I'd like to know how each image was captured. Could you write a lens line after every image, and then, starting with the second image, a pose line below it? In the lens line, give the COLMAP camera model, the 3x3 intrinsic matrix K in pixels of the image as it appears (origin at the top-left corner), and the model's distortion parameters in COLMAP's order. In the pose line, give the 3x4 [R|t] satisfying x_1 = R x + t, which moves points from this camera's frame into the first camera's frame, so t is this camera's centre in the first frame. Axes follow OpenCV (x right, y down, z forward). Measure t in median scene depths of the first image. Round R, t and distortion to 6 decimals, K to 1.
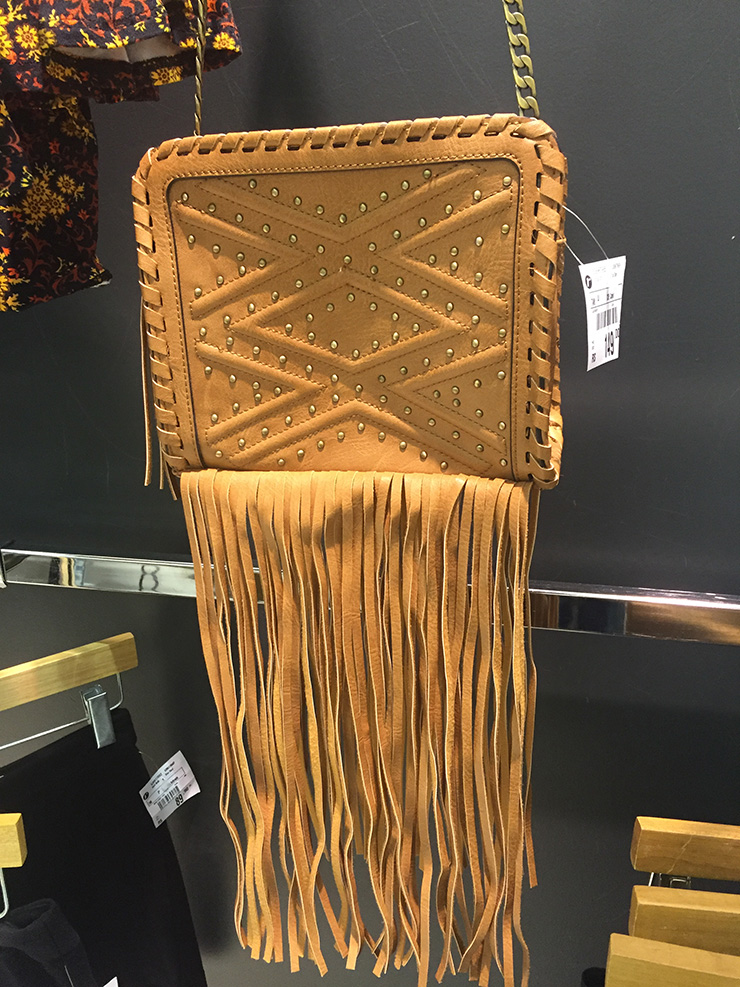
lens RADIAL K [[840.9, 0, 368.6], [0, 840.9, 493.7], [0, 0, 1]] dist [0.008254, -0.005126]
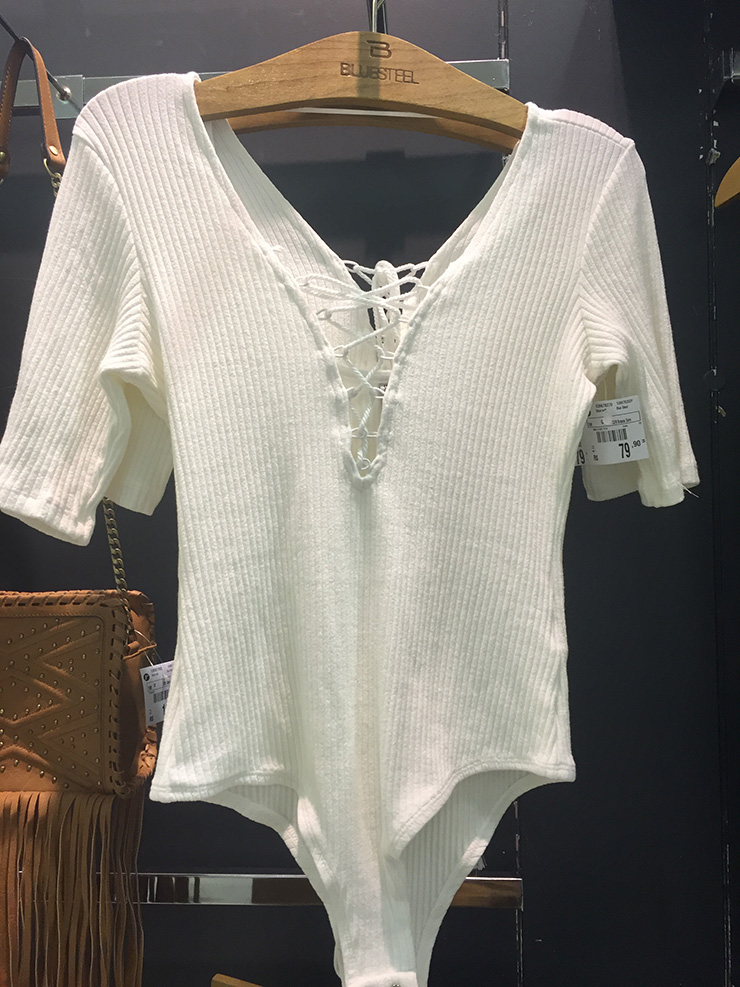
lens RADIAL K [[840.9, 0, 371.5], [0, 840.9, 495.4], [0, 0, 1]] dist [0.008254, -0.005126]
pose [[0.970487, 0.048586, 0.236210, 0.270725], [0.039830, 0.933749, -0.355705, 0.049090], [-0.237844, 0.354615, 0.904256, -0.886458]]
